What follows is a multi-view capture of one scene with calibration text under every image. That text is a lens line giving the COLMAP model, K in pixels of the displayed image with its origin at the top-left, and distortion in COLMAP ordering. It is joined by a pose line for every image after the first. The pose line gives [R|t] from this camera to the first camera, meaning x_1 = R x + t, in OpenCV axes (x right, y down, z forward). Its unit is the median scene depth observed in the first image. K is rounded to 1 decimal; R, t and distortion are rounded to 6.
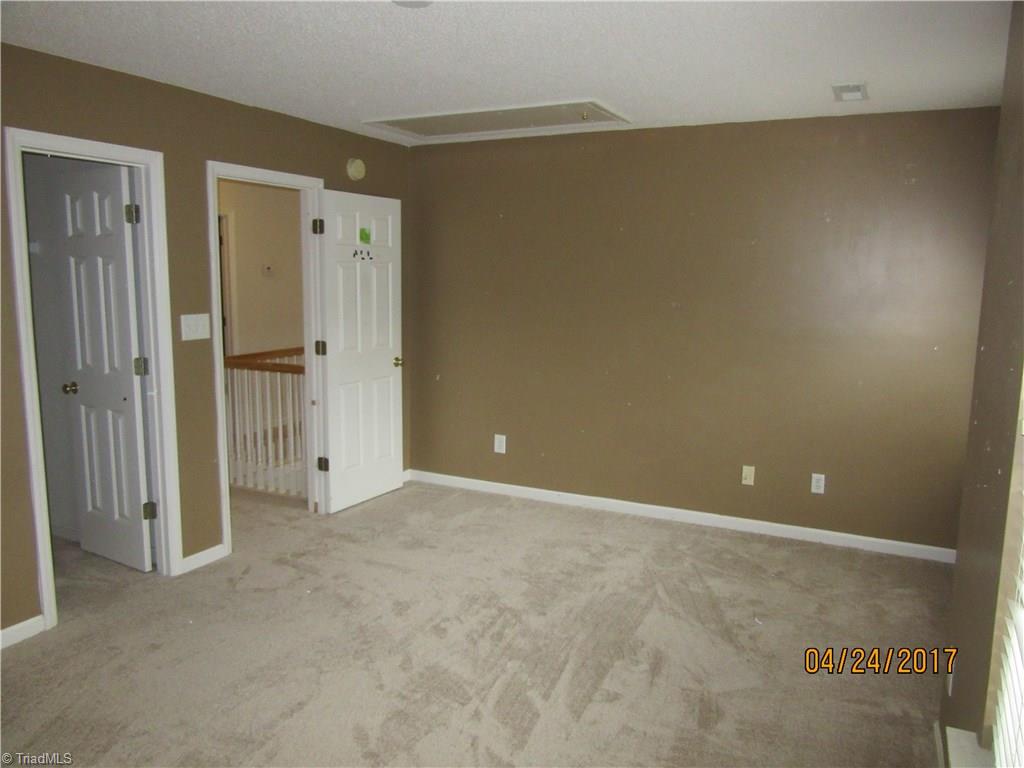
lens RADIAL K [[764.9, 0, 512.0], [0, 764.9, 384.0], [0, 0, 1]] dist [-0.043906, 0.032329]
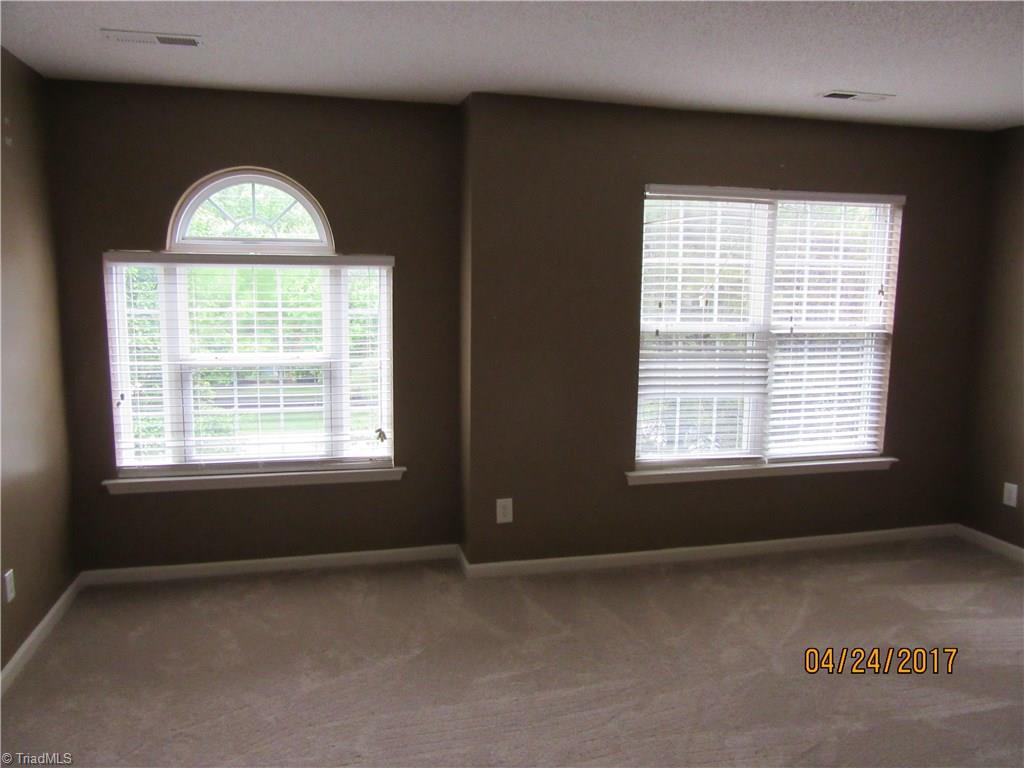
lens RADIAL K [[764.9, 0, 512.0], [0, 764.9, 384.0], [0, 0, 1]] dist [-0.043906, 0.032329]
pose [[-0.649649, -0.131163, 0.748835, -0.371669], [0.087948, 0.965425, 0.245398, -0.171334], [-0.755130, 0.225281, -0.615651, 1.098510]]
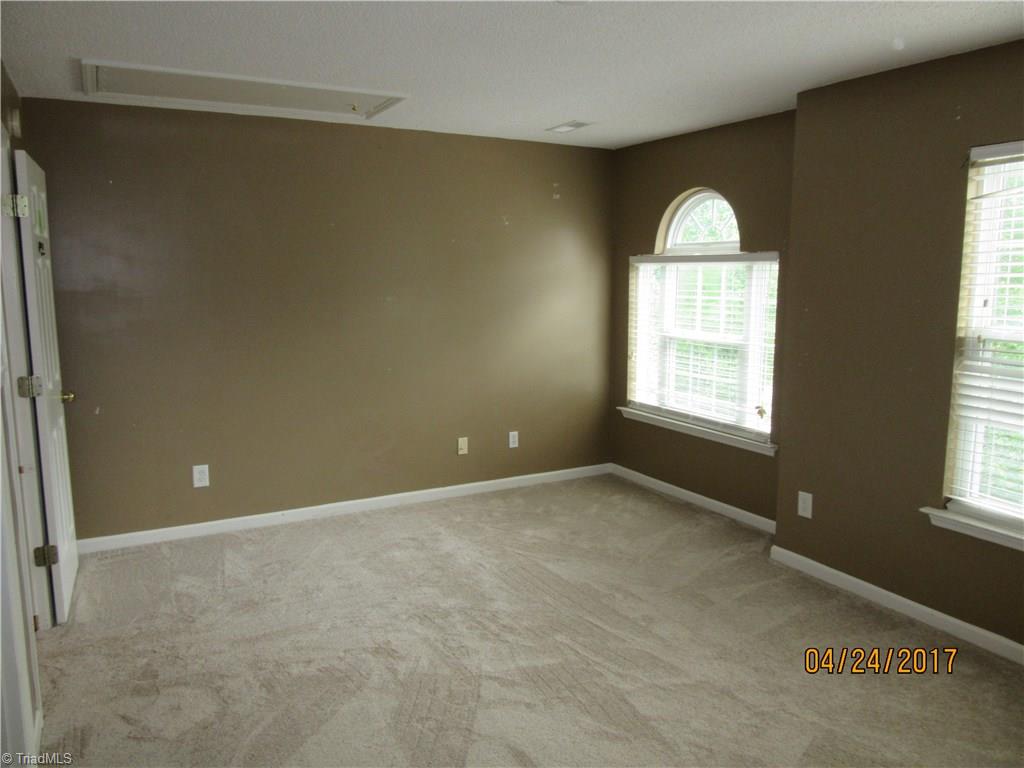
lens RADIAL K [[764.9, 0, 512.0], [0, 764.9, 384.0], [0, 0, 1]] dist [-0.043906, 0.032329]
pose [[0.568999, -0.132615, 0.811574, -0.621506], [0.126509, 0.989279, 0.072957, -0.049888], [-0.812549, 0.061159, 0.579676, 0.302500]]
